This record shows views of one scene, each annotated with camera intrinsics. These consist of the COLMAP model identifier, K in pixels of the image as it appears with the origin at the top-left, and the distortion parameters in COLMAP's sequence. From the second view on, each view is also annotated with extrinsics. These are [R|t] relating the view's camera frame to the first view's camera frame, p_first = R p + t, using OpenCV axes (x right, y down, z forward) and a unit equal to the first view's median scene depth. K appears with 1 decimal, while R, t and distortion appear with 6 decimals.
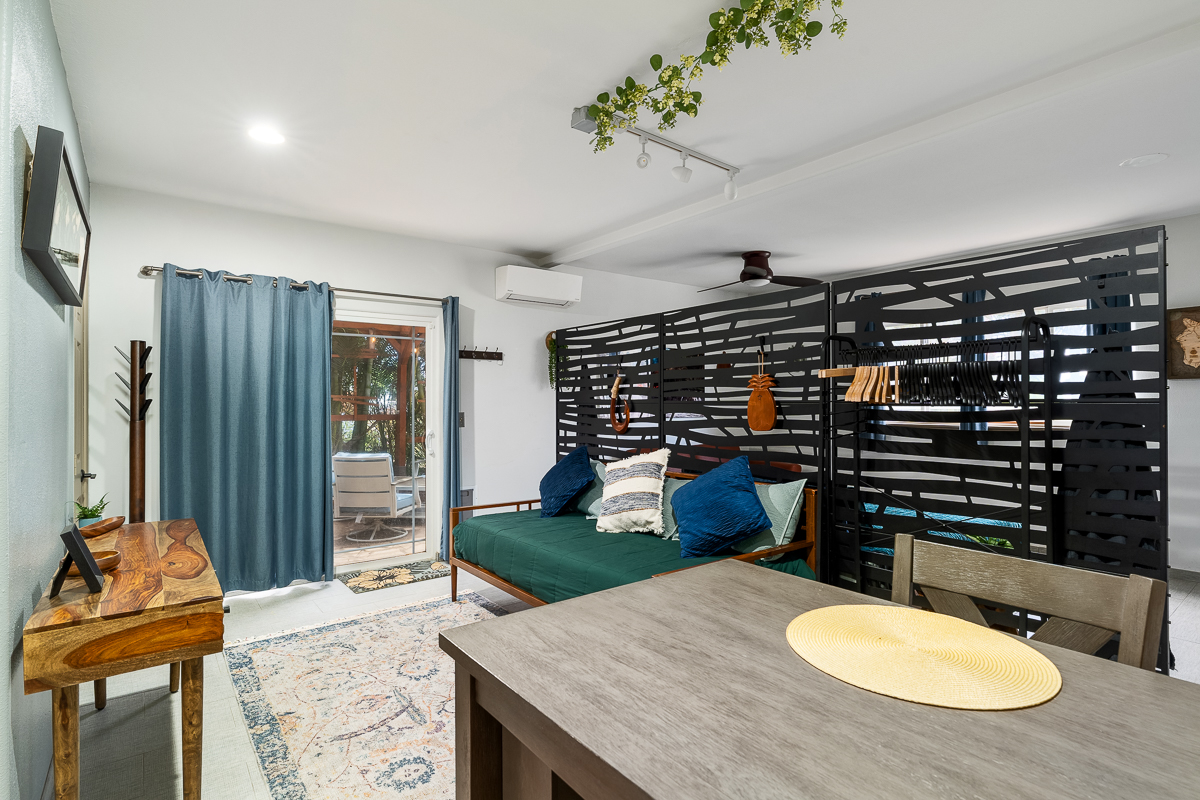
lens RADIAL K [[587.8, 0, 600.0], [0, 587.8, 399.7], [0, 0, 1]] dist [-0.002484, 0.000013]
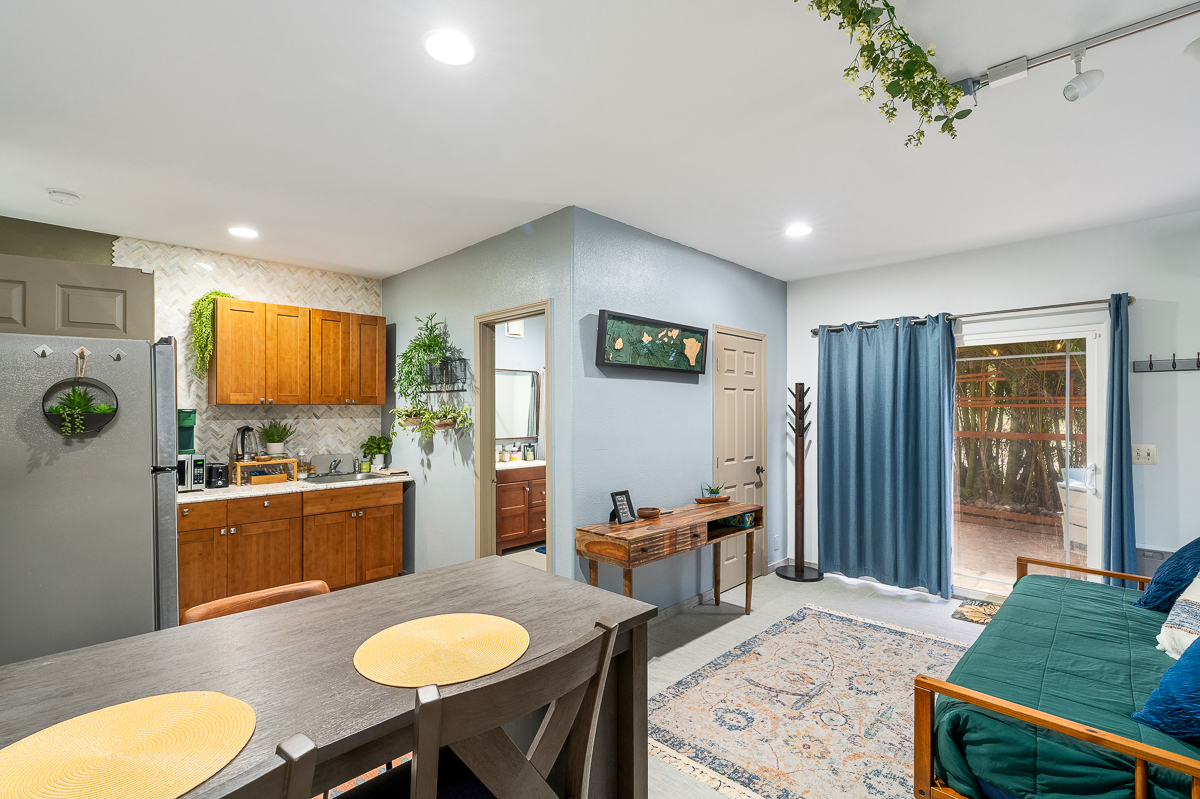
lens RADIAL K [[547.0, 0, 601.7], [0, 547.0, 407.6], [0, 0, 1]] dist [-0.003459, -0.000059]
pose [[0.137897, -0.000906, -0.990446, 0.542987], [0.005324, 0.999986, -0.000174, -0.044164], [0.990432, -0.005249, 0.137900, 0.341580]]
